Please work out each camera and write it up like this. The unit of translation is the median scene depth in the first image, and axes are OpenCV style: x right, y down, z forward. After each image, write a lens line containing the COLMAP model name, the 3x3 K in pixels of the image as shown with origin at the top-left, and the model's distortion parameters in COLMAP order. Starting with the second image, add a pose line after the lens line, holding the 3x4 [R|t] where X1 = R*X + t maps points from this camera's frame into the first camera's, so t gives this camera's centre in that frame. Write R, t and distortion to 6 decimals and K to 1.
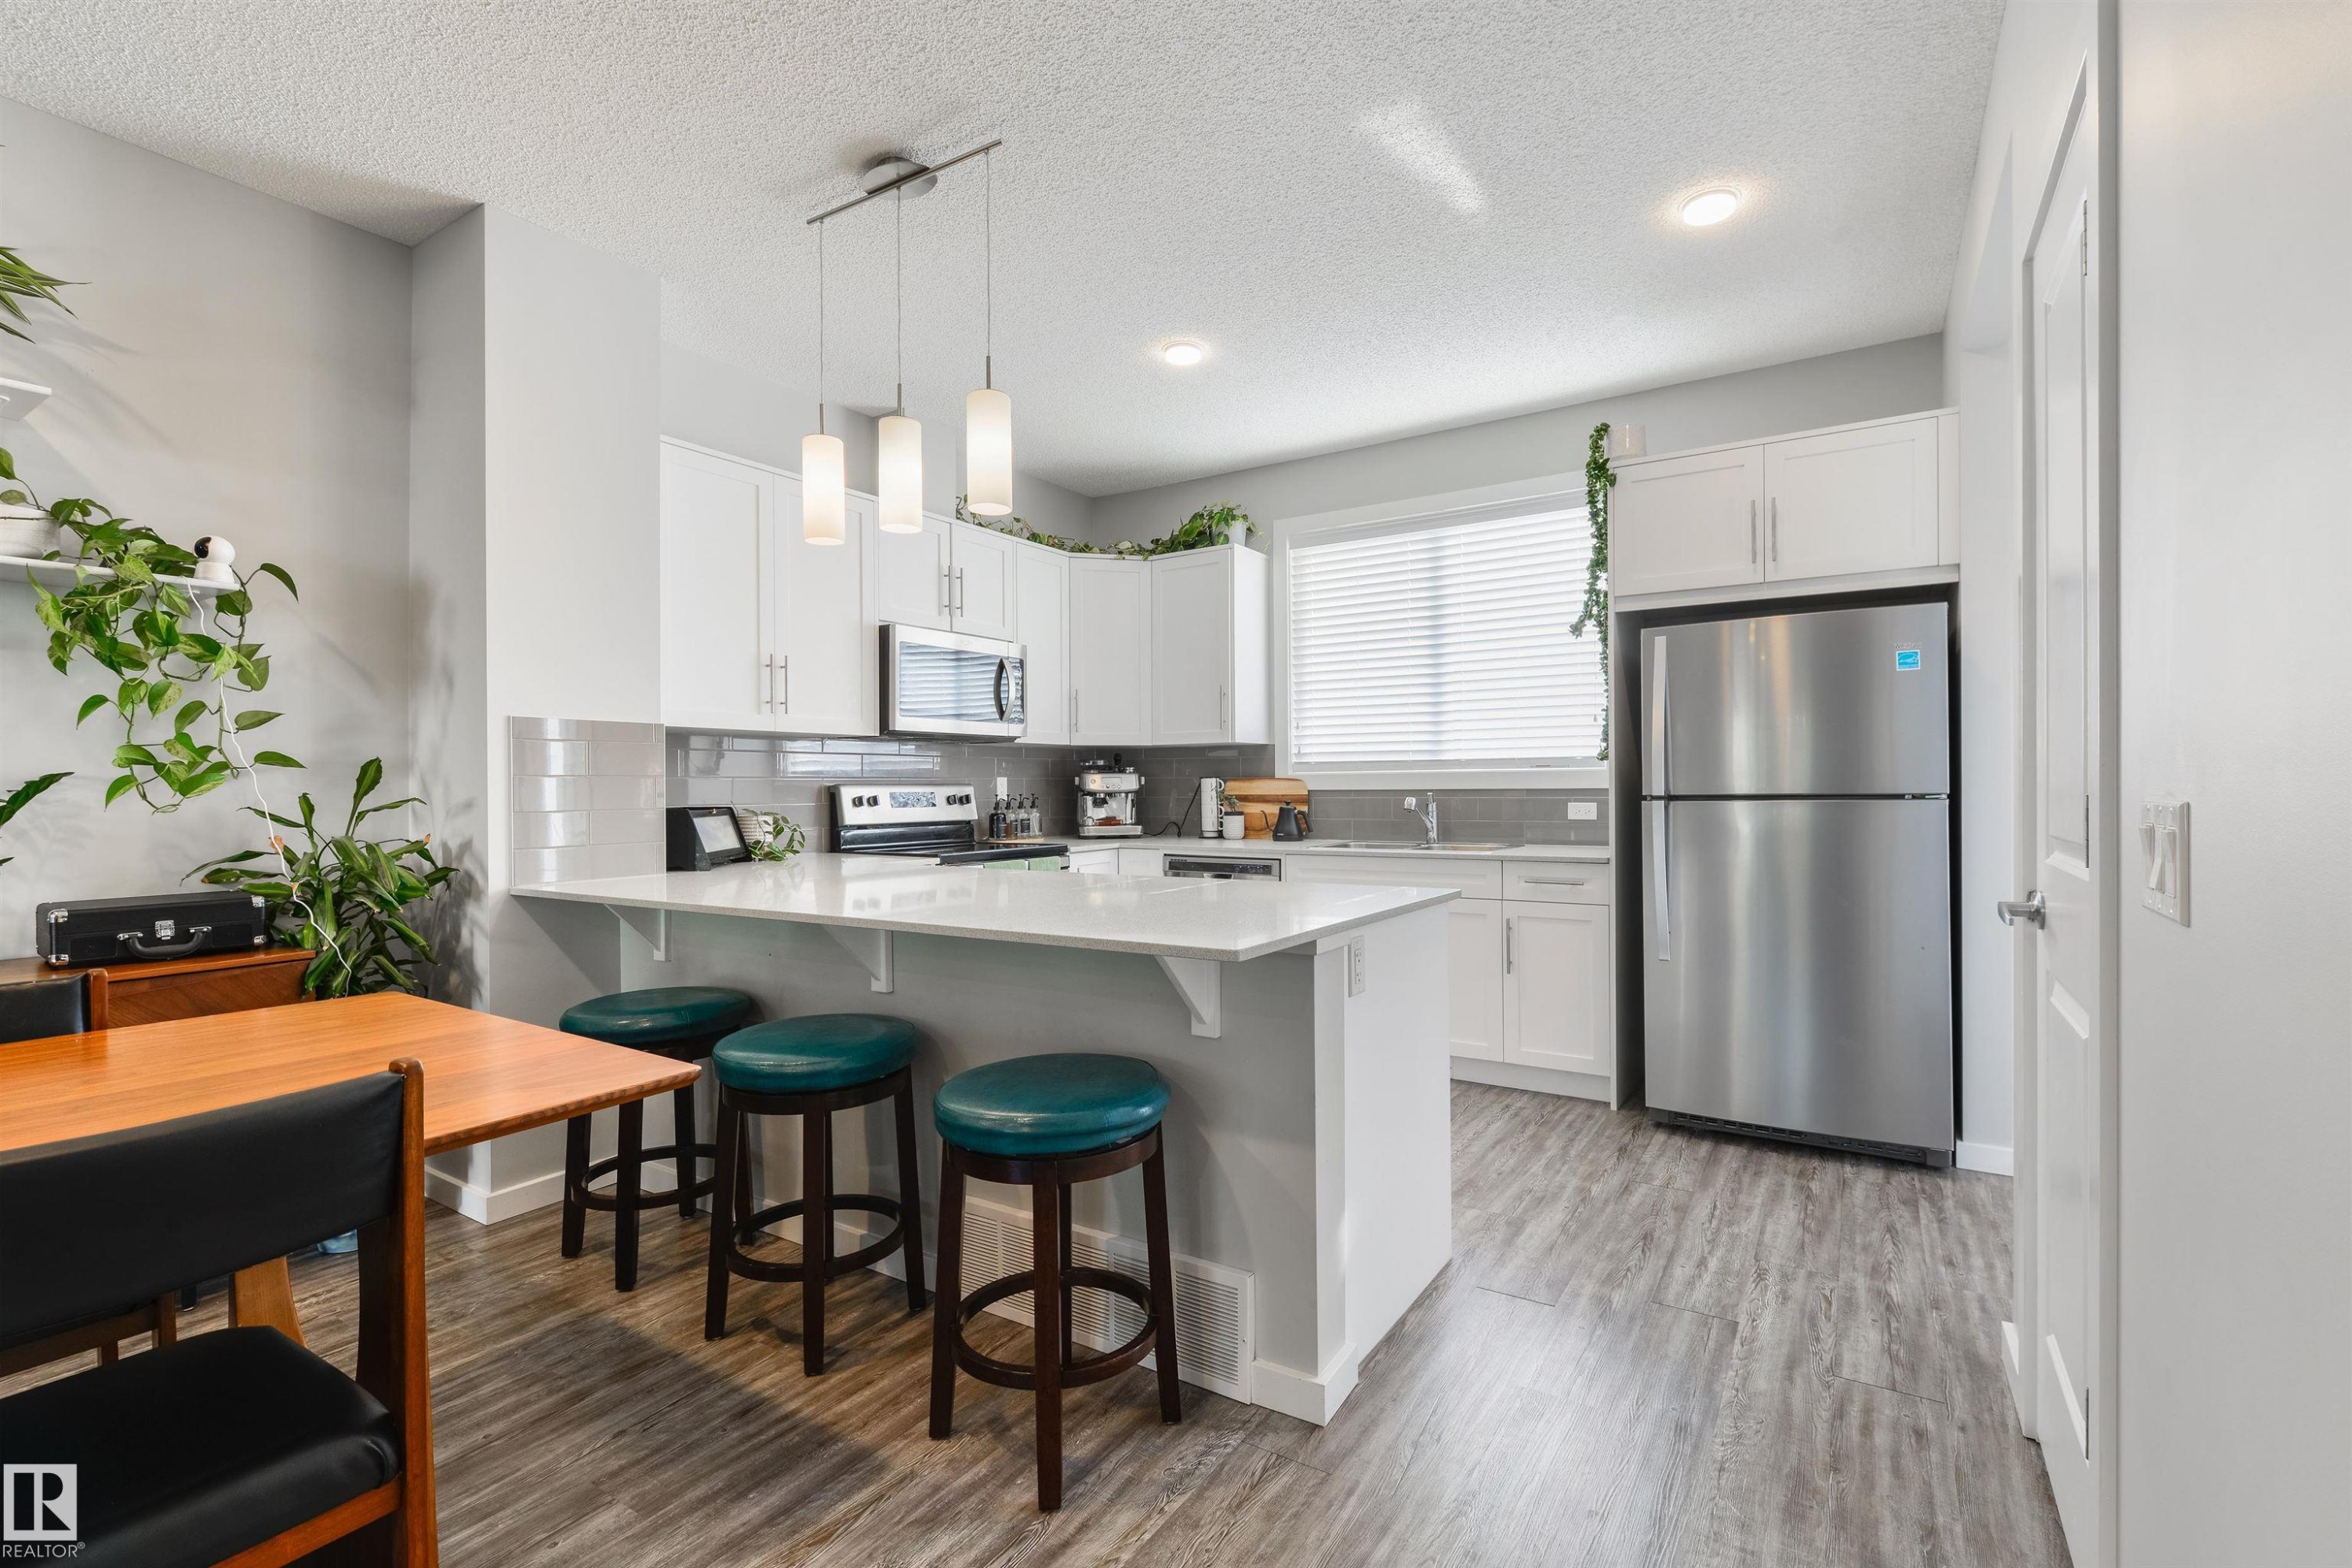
lens RADIAL K [[1054.7, 0, 1188.7], [0, 1054.7, 787.4], [0, 0, 1]] dist [0.003791, -0.001370]
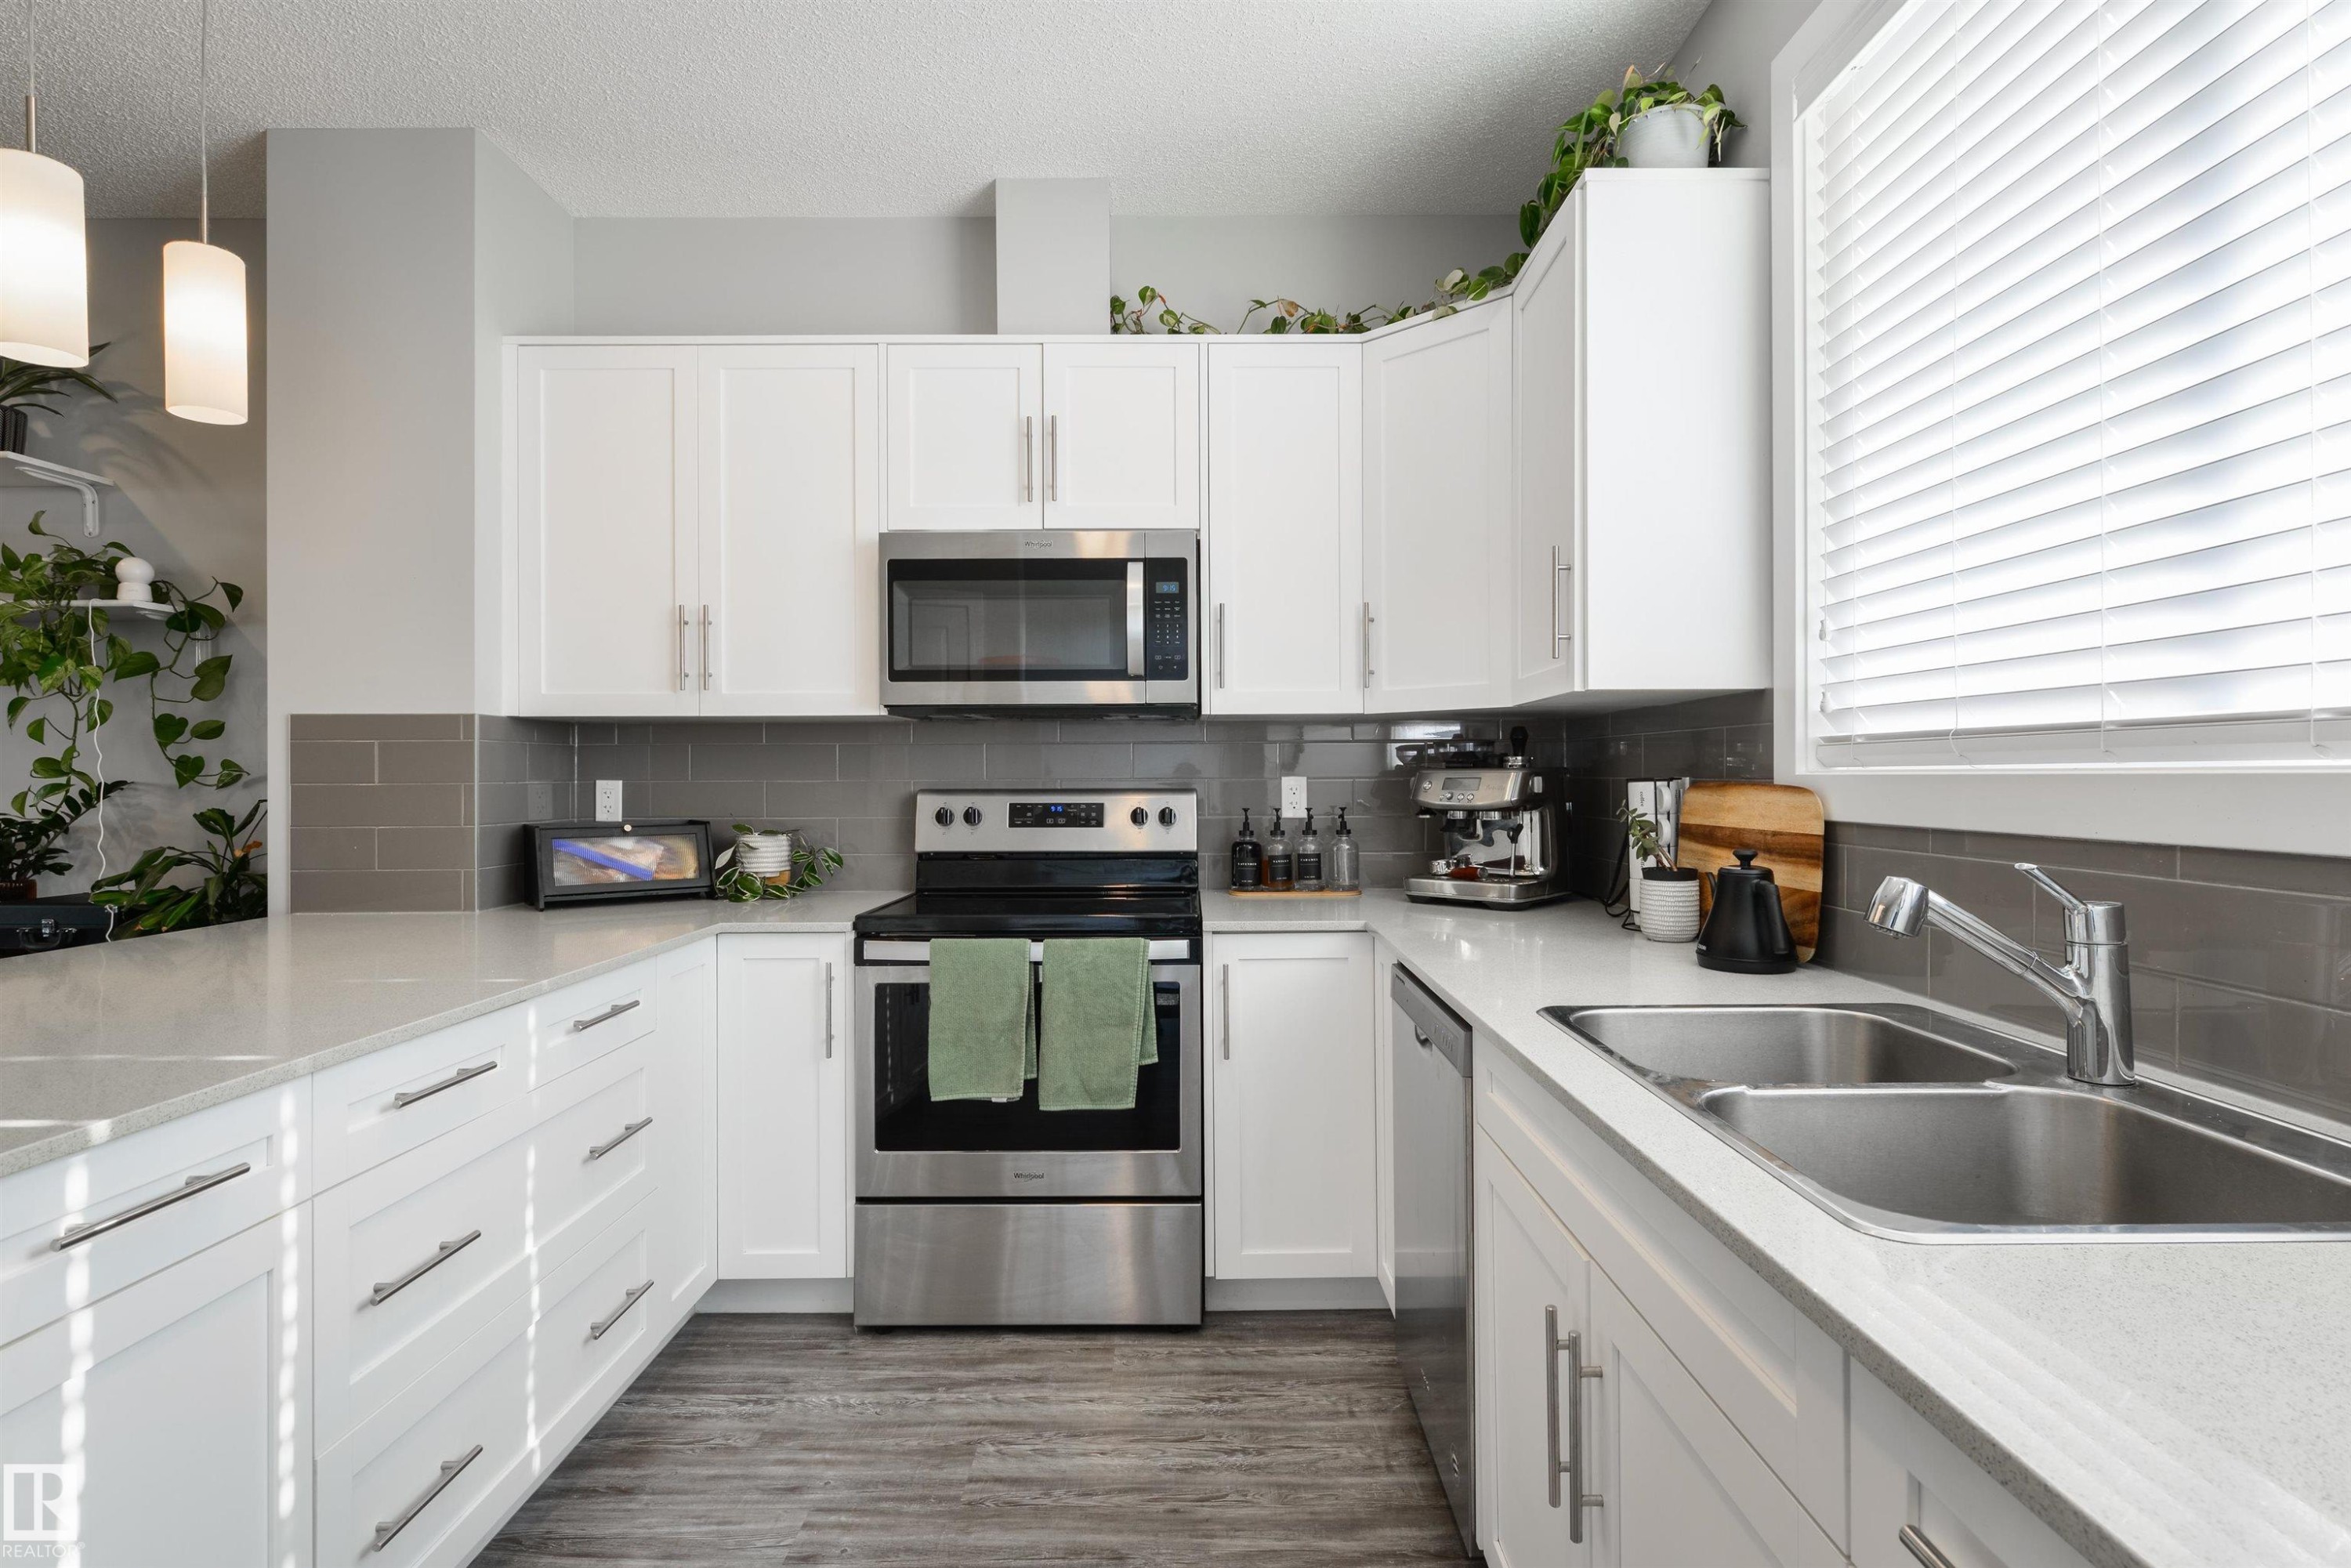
lens RADIAL K [[1165.4, 0, 1166.7], [0, 1165.4, 784.7], [0, 0, 1]] dist [0.000496, -0.001281]
pose [[0.536790, 0.005046, -0.843701, 0.411229], [-0.003134, 0.999987, 0.003987, -0.011790], [0.843710, 0.000504, 0.536799, 0.827710]]
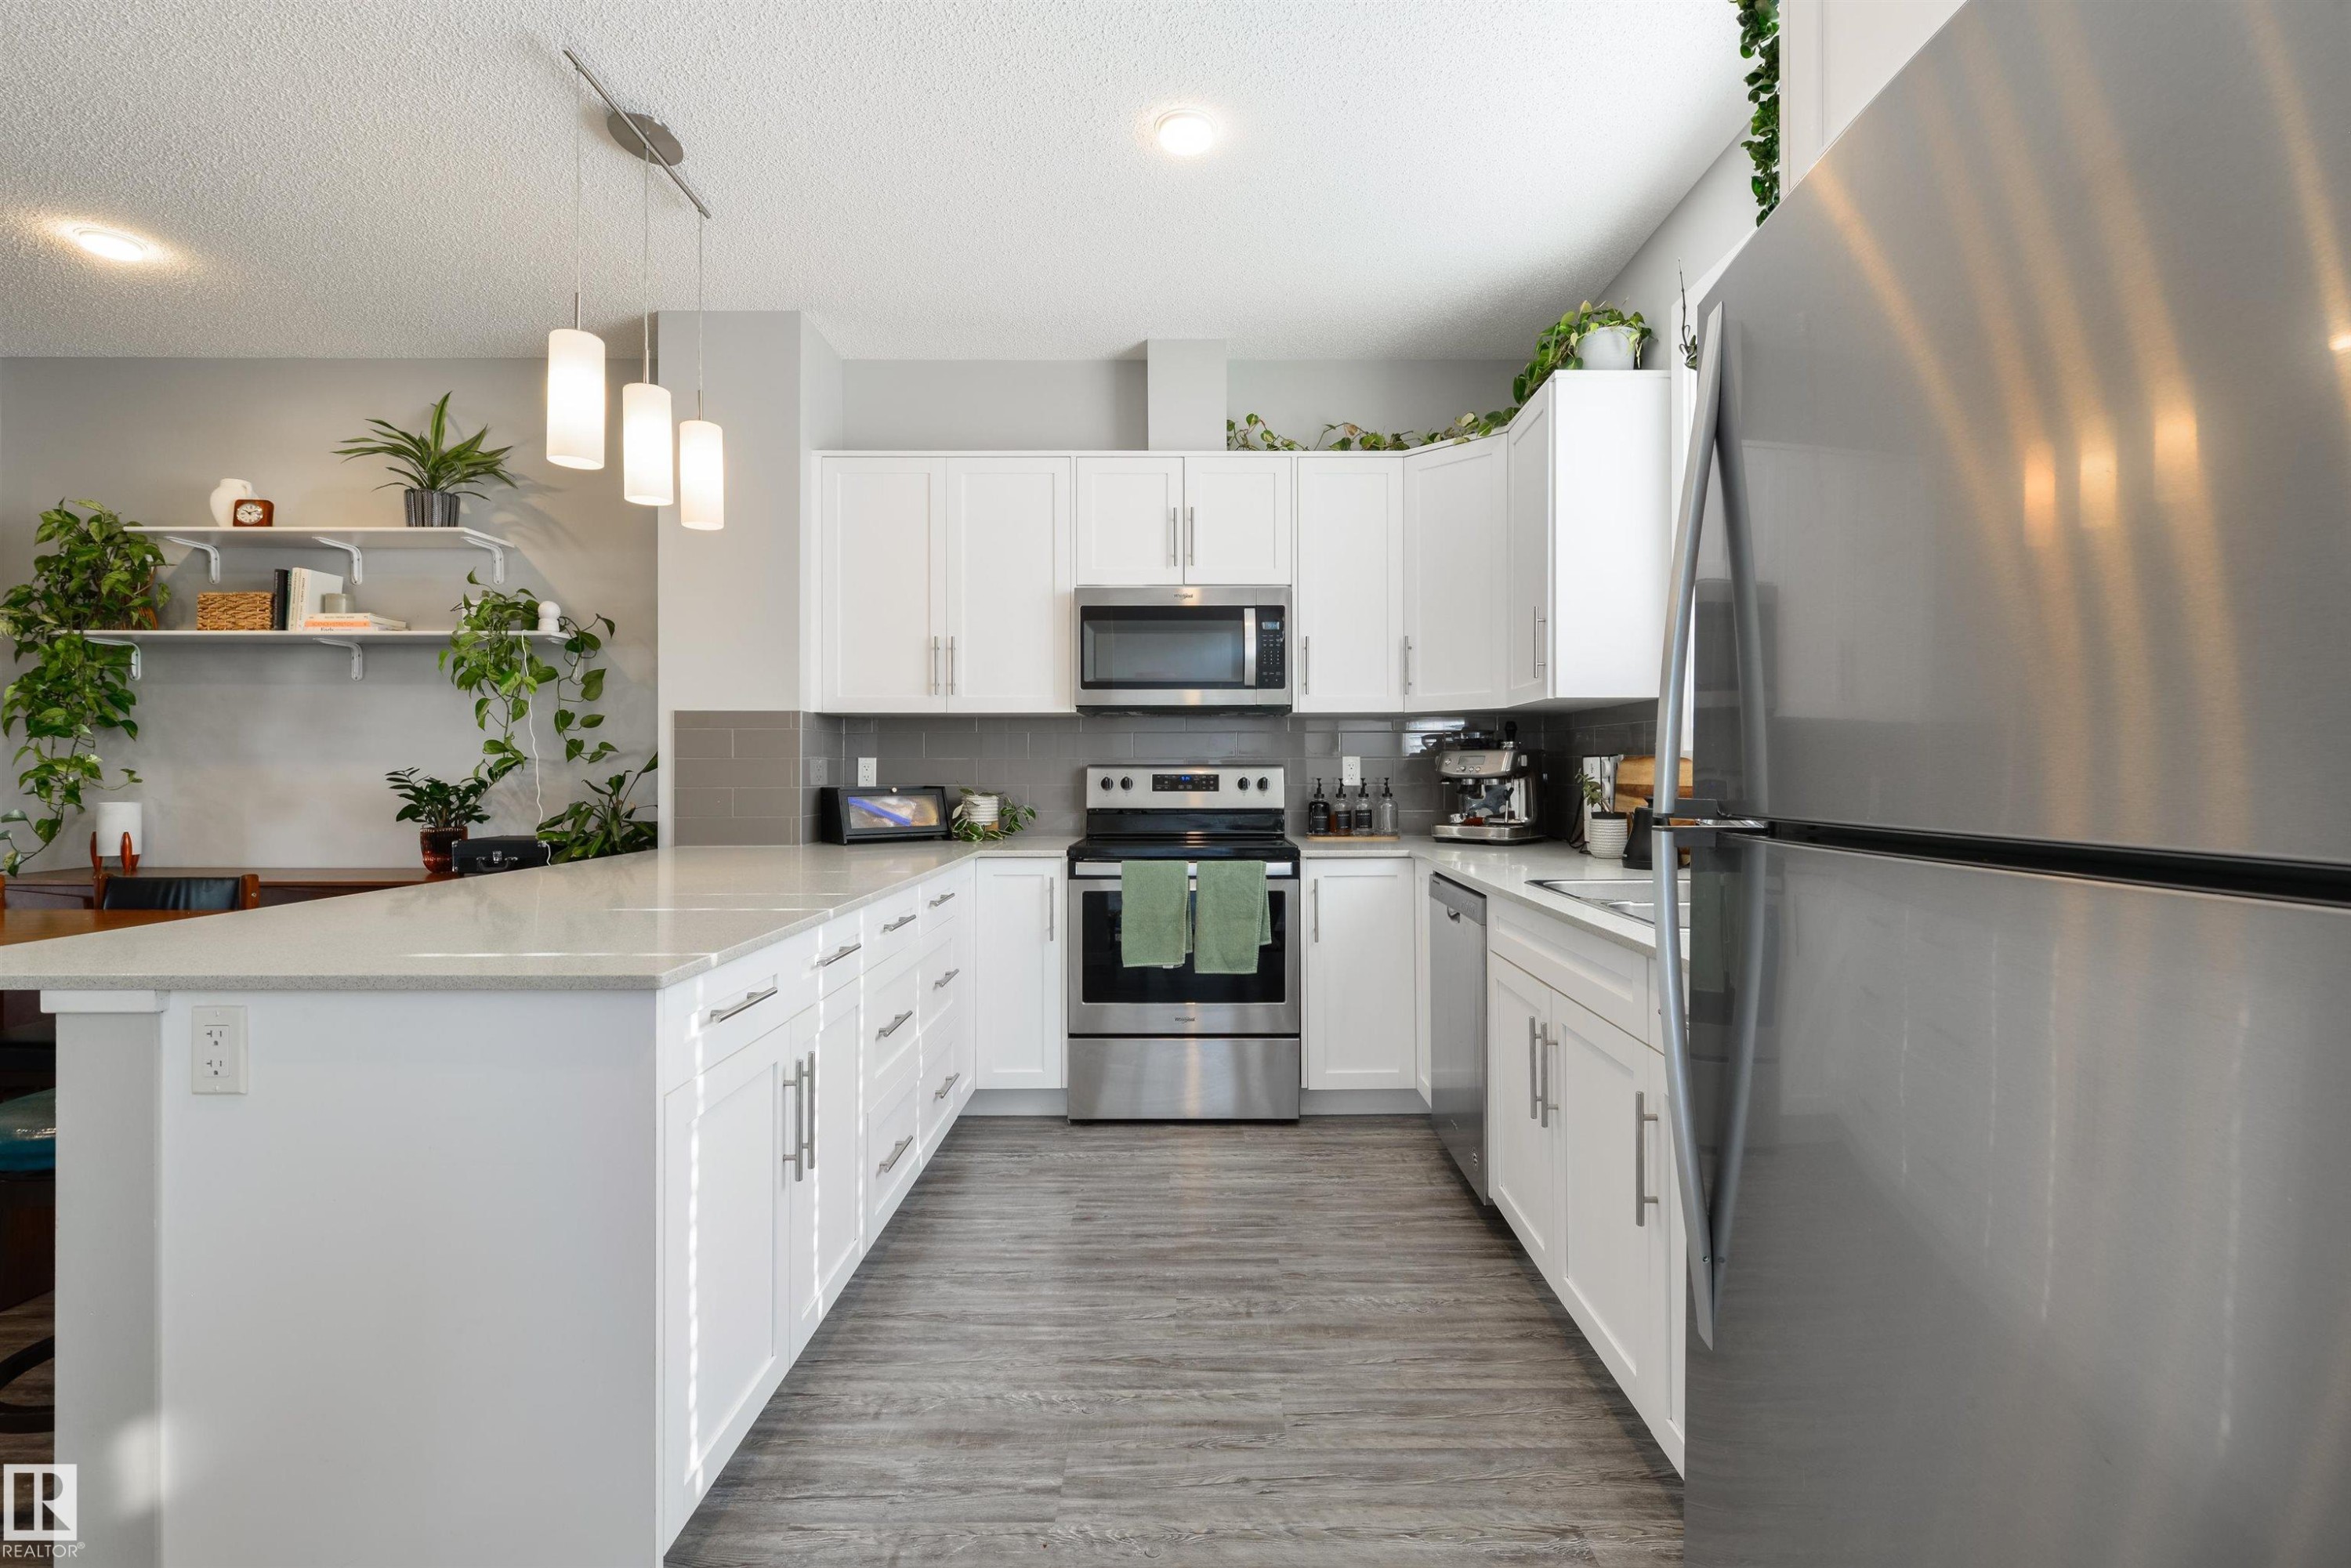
lens RADIAL K [[1054.2, 0, 1186.8], [0, 1054.2, 771.8], [0, 0, 1]] dist [0.003791, -0.001370]
pose [[0.537696, 0.003953, -0.843130, 0.566860], [-0.005446, 0.999984, 0.001215, 0.000798], [0.843121, 0.003938, 0.537709, 0.638193]]
